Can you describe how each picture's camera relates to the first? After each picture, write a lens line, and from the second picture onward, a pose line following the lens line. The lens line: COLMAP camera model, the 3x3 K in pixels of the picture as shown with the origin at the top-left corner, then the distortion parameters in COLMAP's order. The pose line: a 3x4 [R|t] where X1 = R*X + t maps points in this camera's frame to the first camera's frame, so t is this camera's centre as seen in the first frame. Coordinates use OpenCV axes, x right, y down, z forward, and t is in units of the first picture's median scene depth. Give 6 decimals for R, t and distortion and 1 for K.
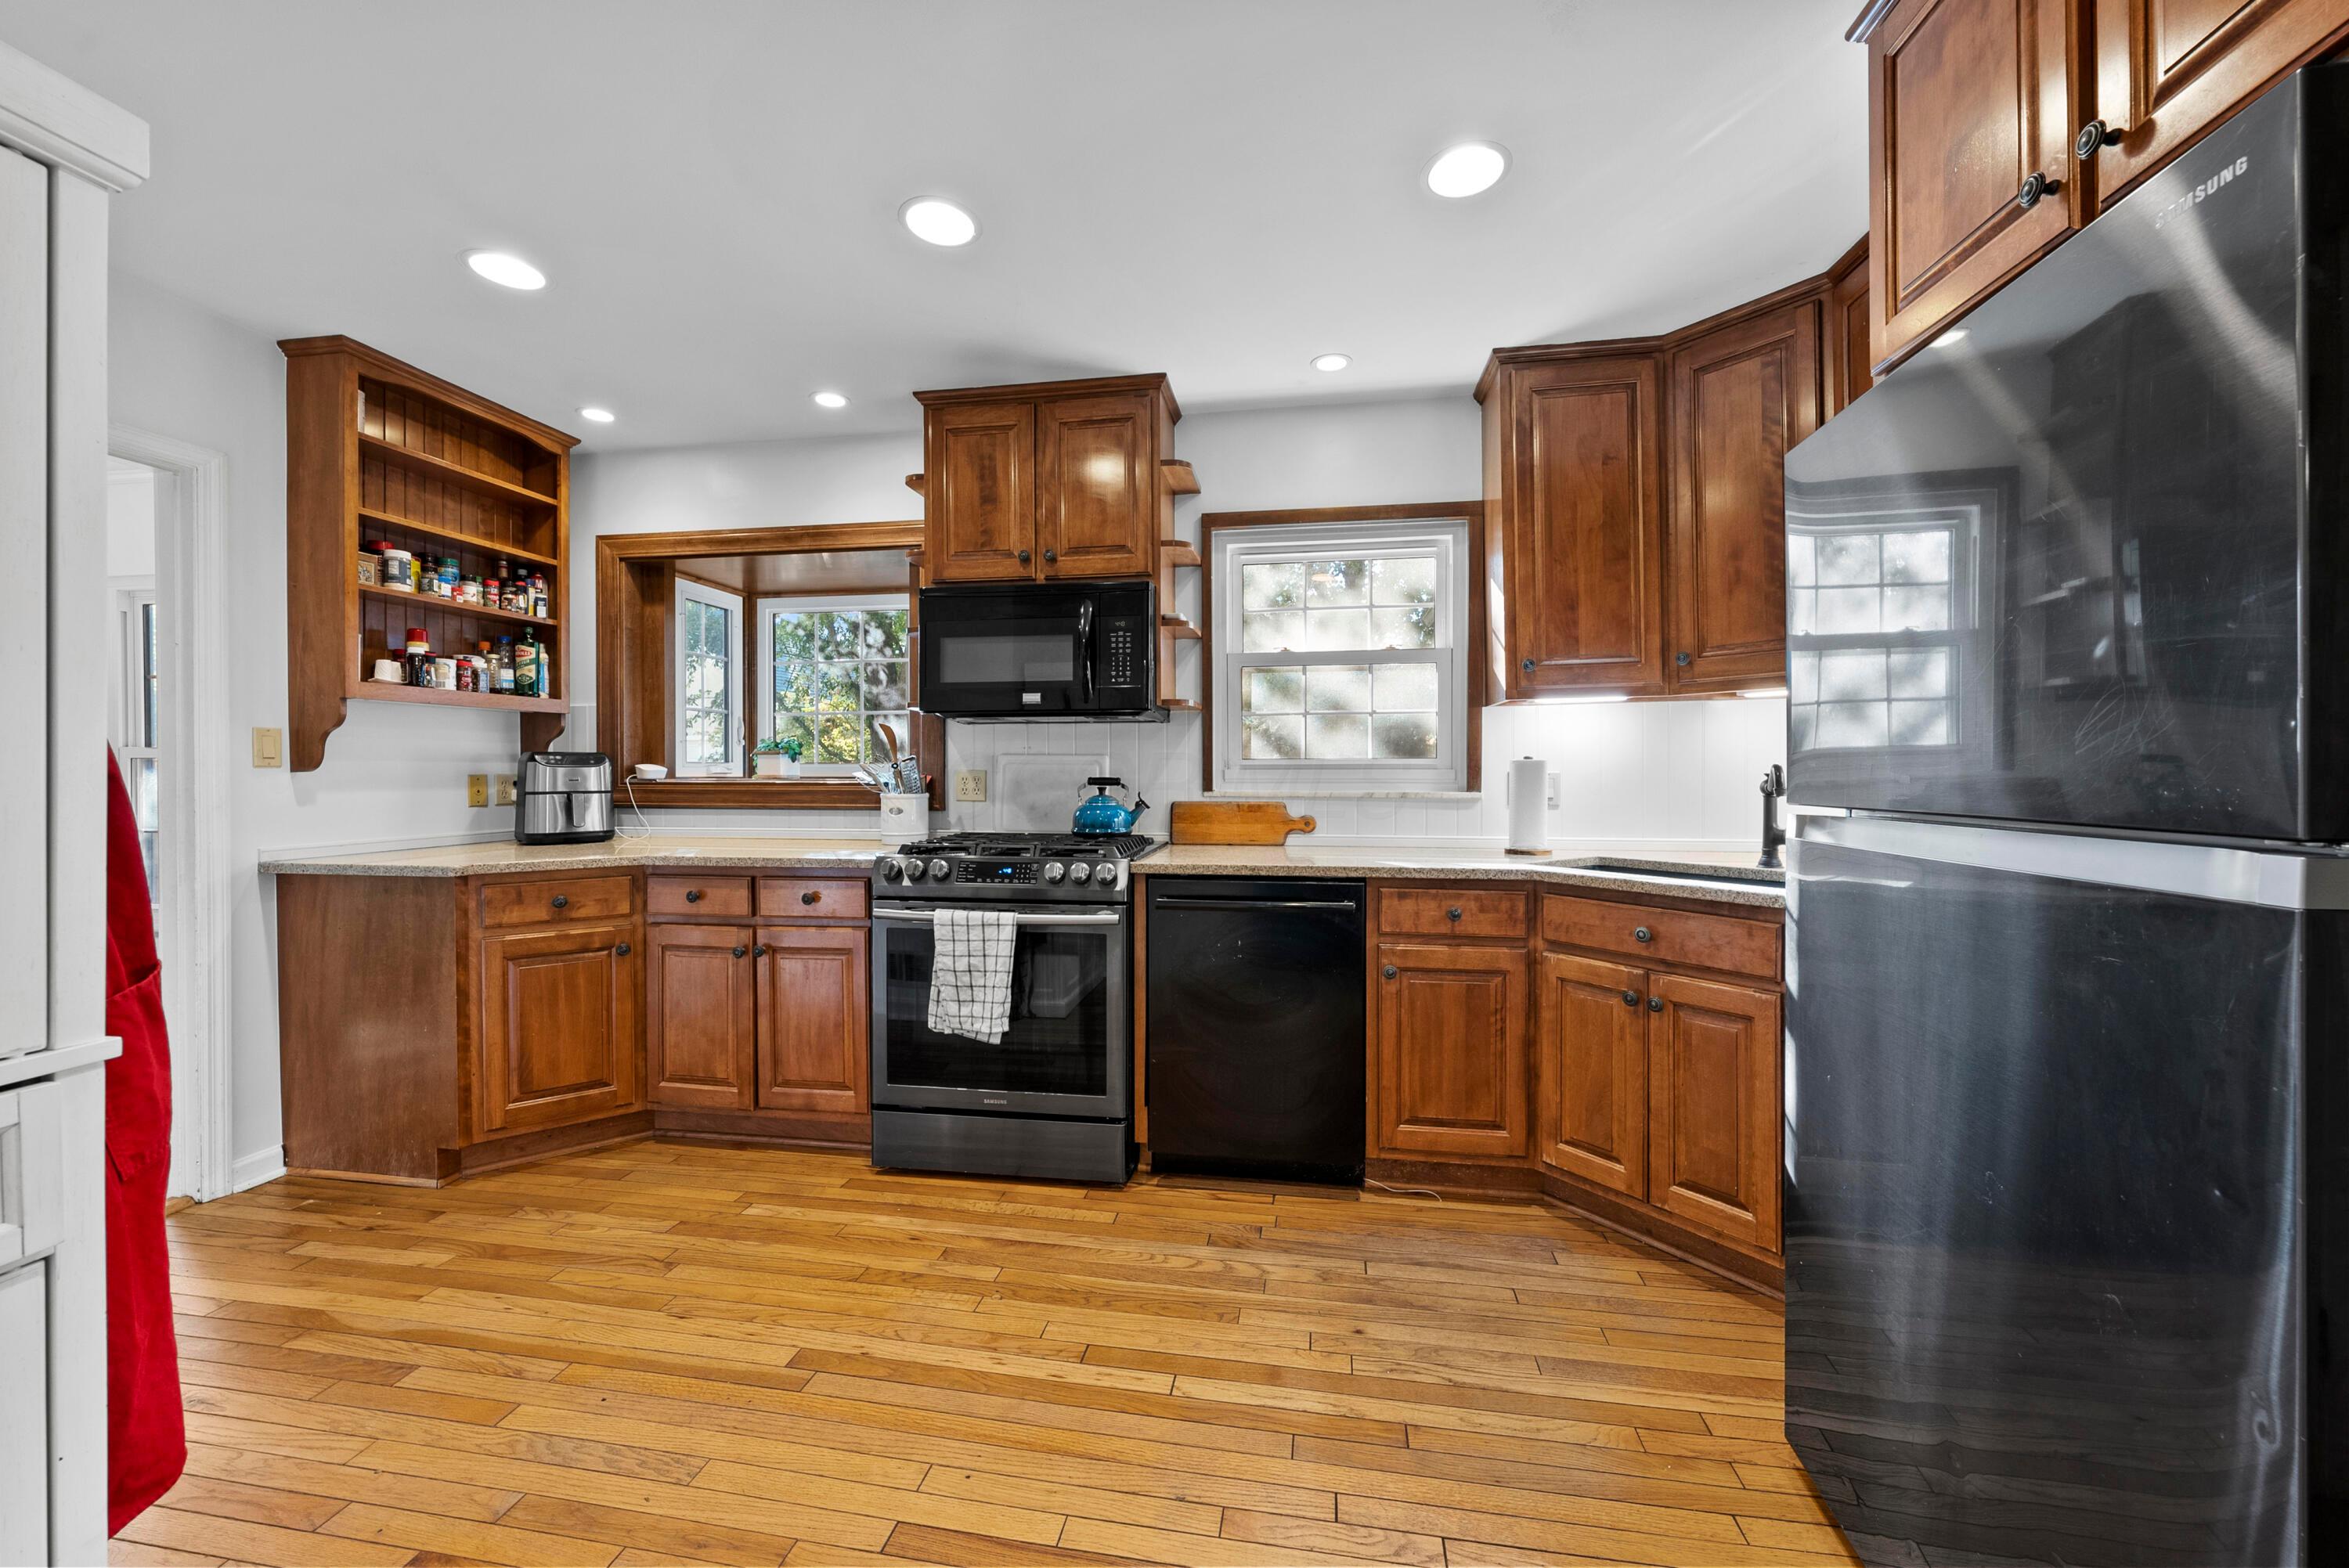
lens RADIAL K [[869.0, 0, 1181.0], [0, 869.0, 779.2], [0, 0, 1]] dist [-0.001767, -0.000617]
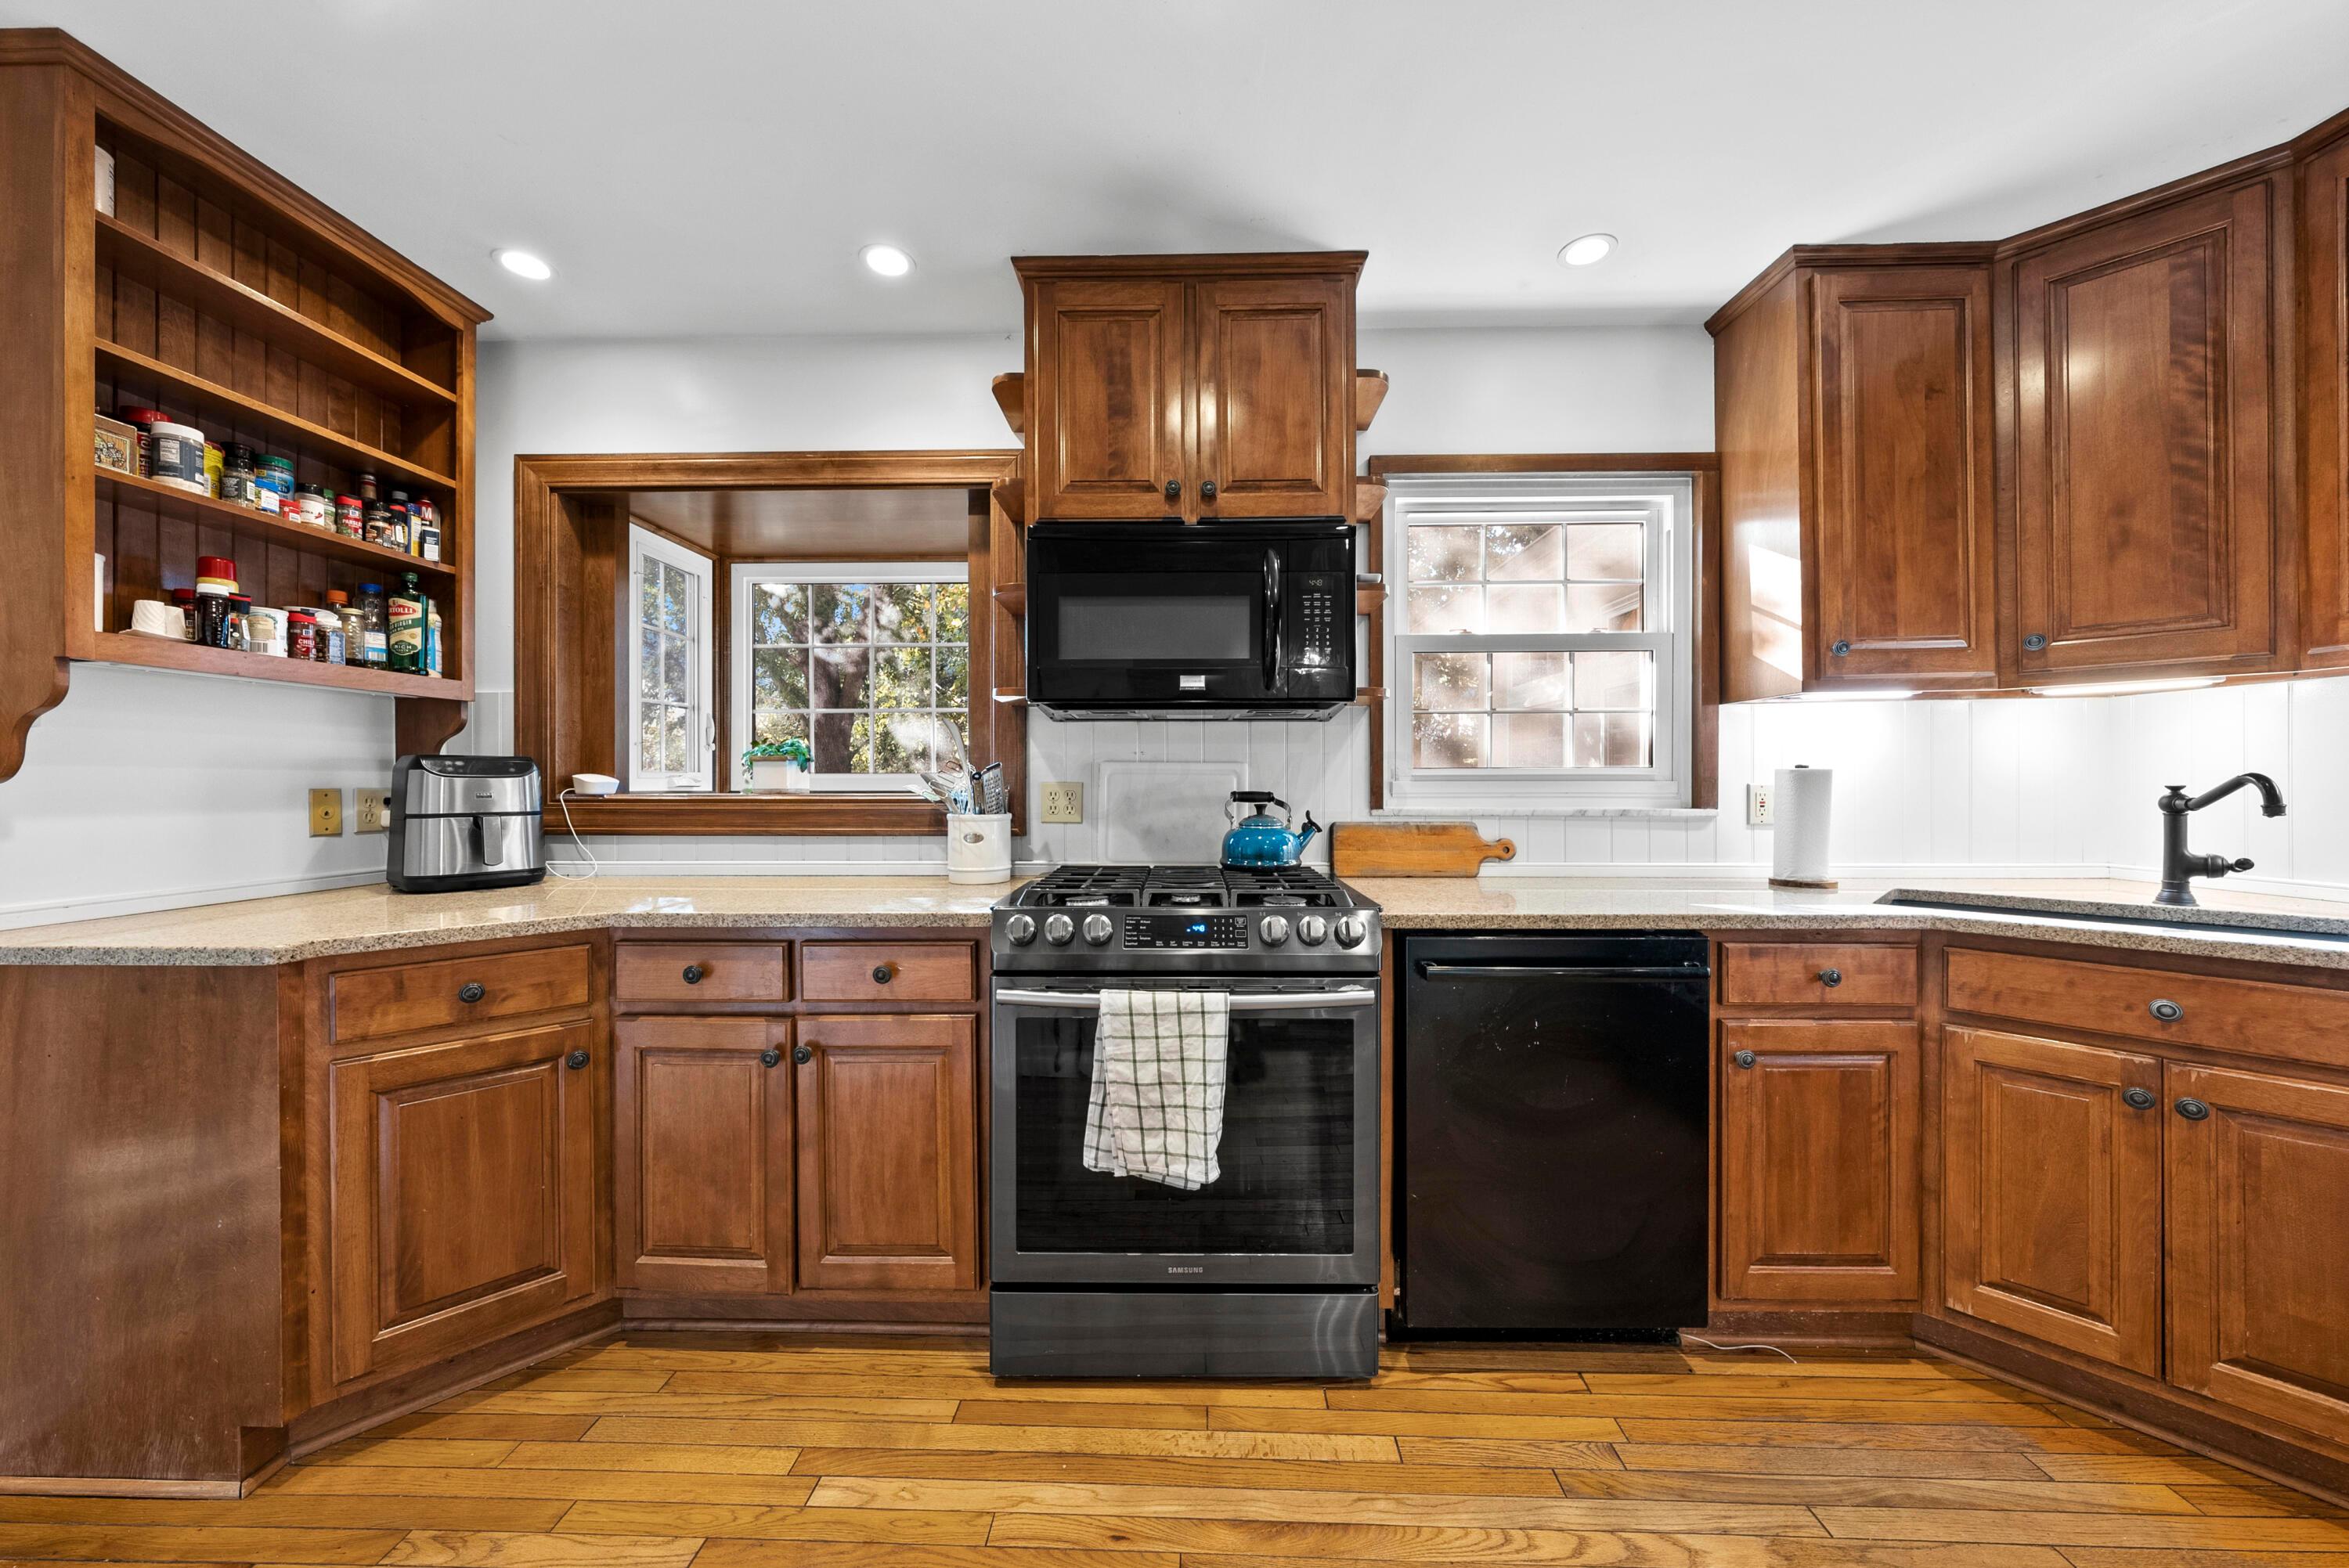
lens RADIAL K [[804.6, 0, 1181.2], [0, 804.6, 786.4], [0, 0, 1]] dist [-0.004784, 0.001272]
pose [[0.990956, -0.000720, 0.134183, -0.290266], [0.001505, 0.999982, -0.005754, -0.002832], [-0.134176, 0.005904, 0.990940, 0.362936]]
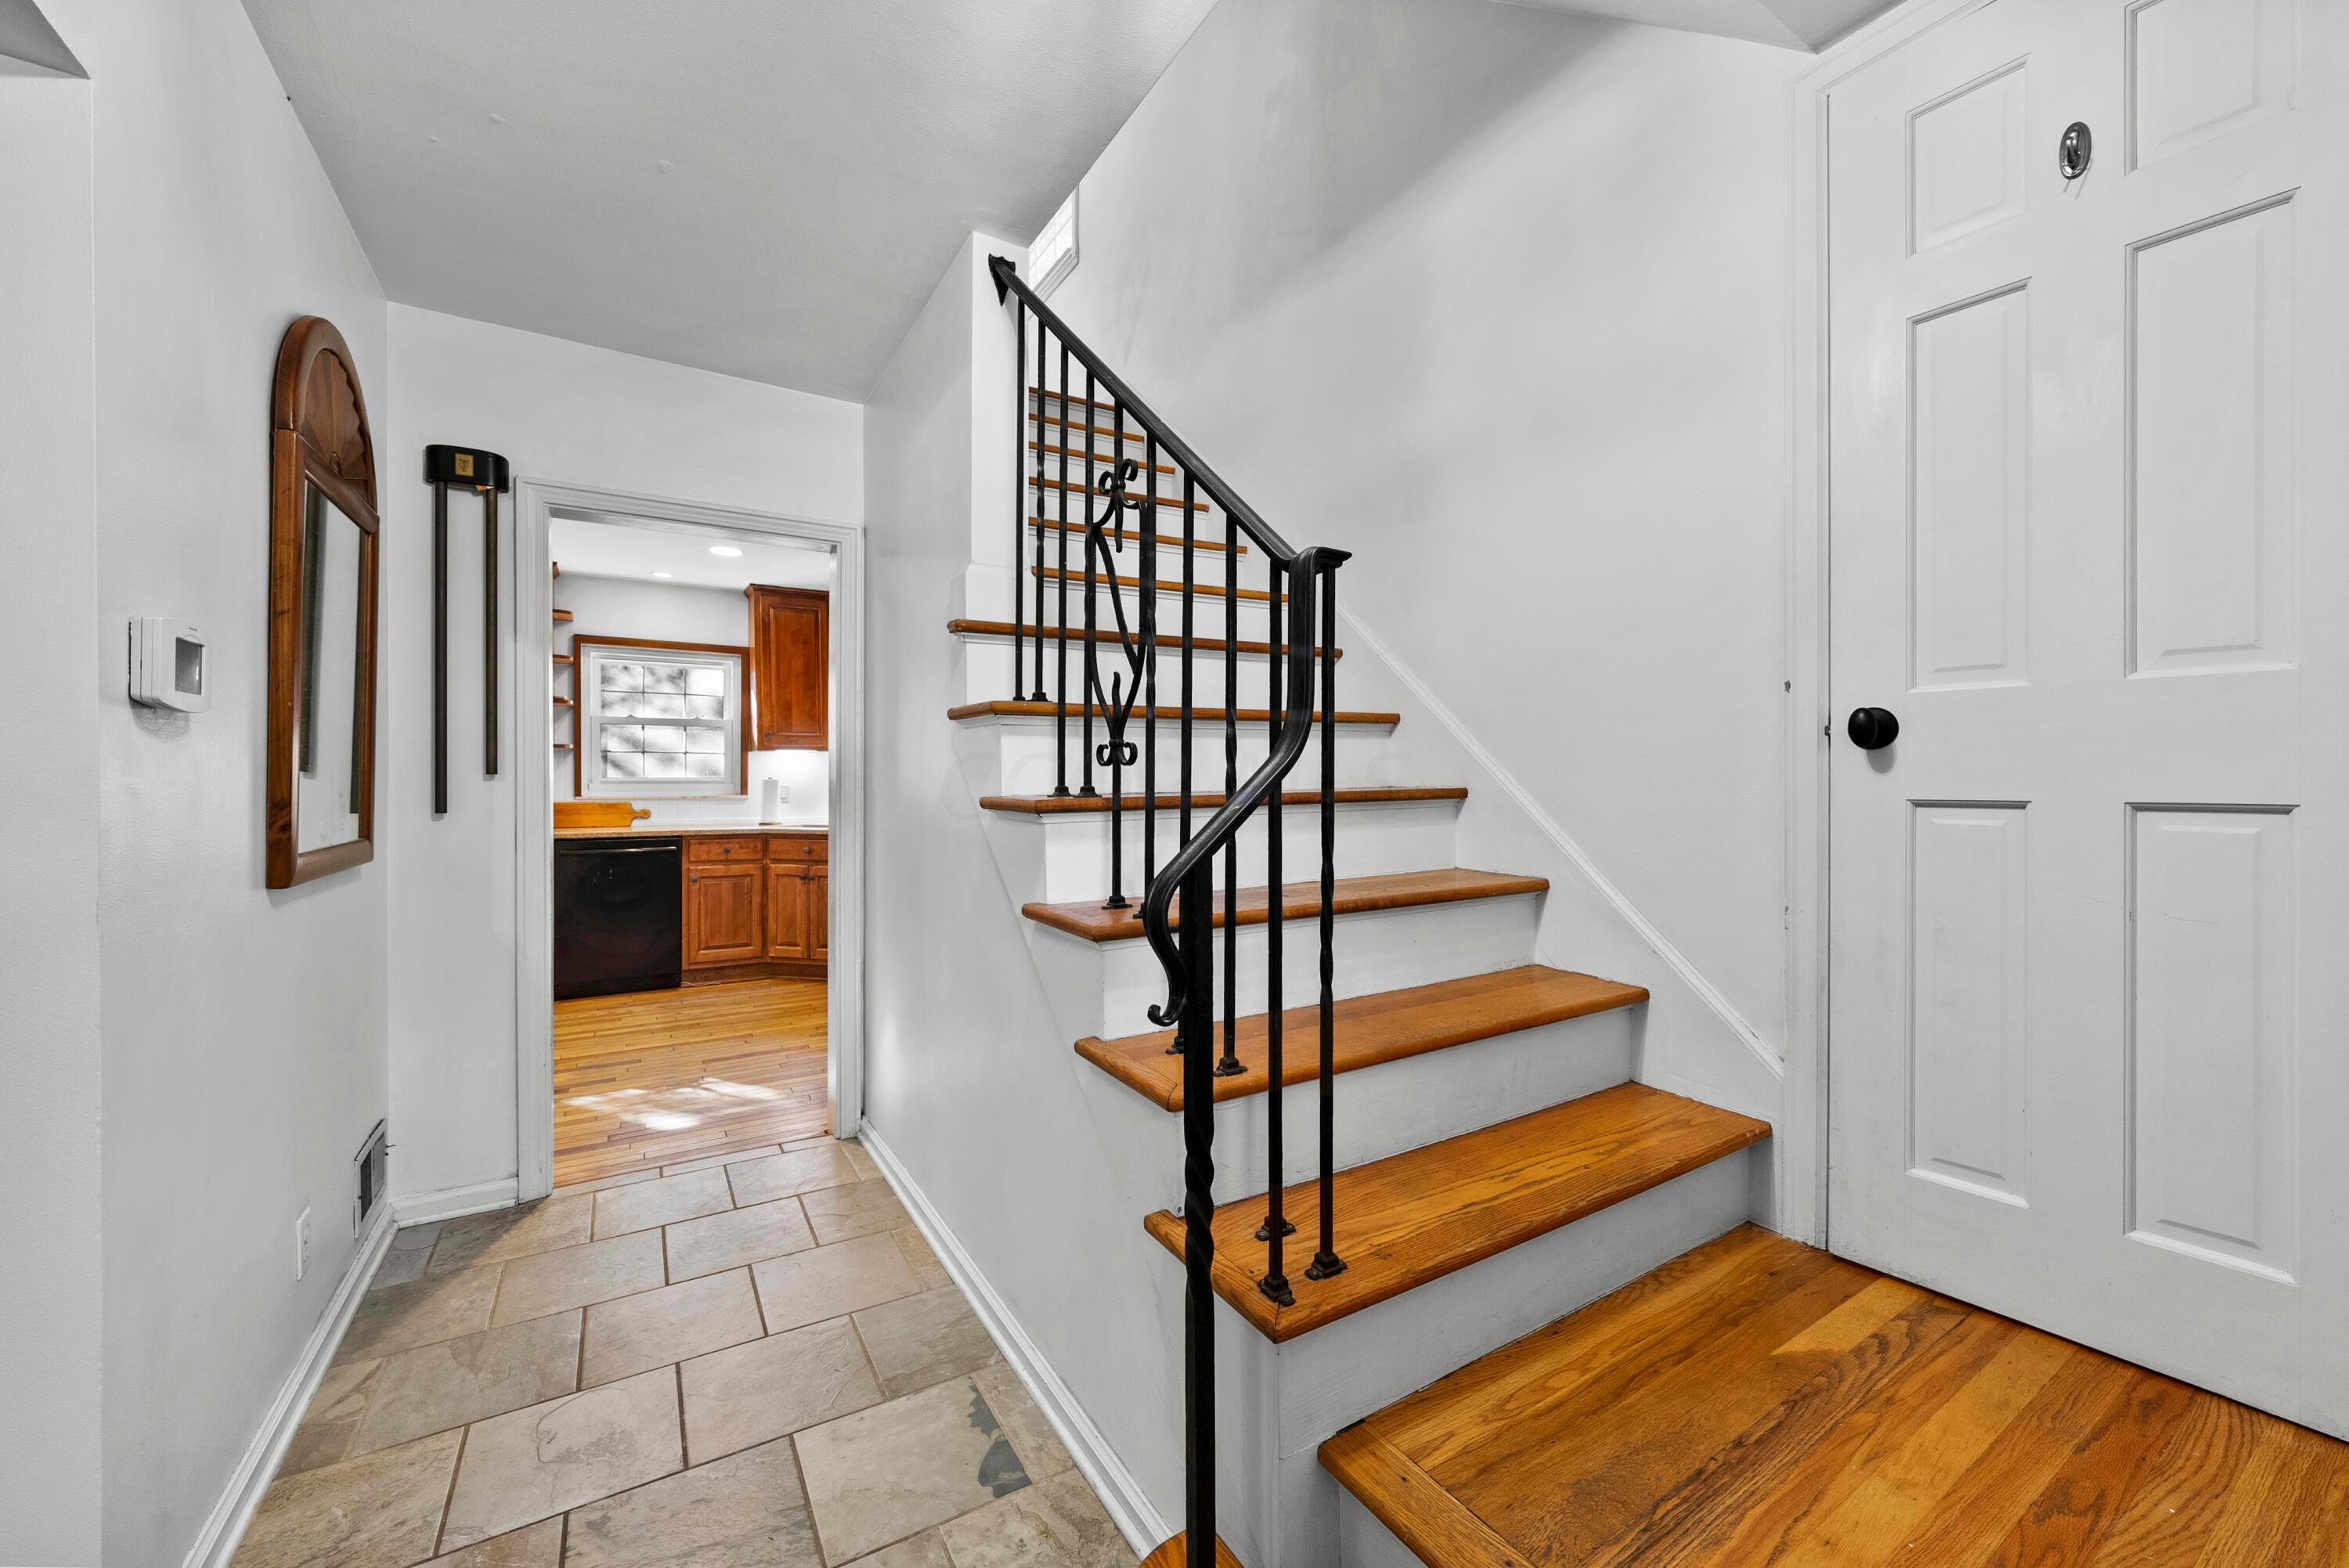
lens RADIAL K [[895.7, 0, 1188.1], [0, 895.7, 777.9], [0, 0, 1]] dist [-0.002326, -0.000063]
pose [[0.748869, 0.003333, 0.662710, -0.283770], [0.005098, 0.999929, -0.010790, 0.002751], [-0.662699, 0.011459, 0.748798, -1.331726]]
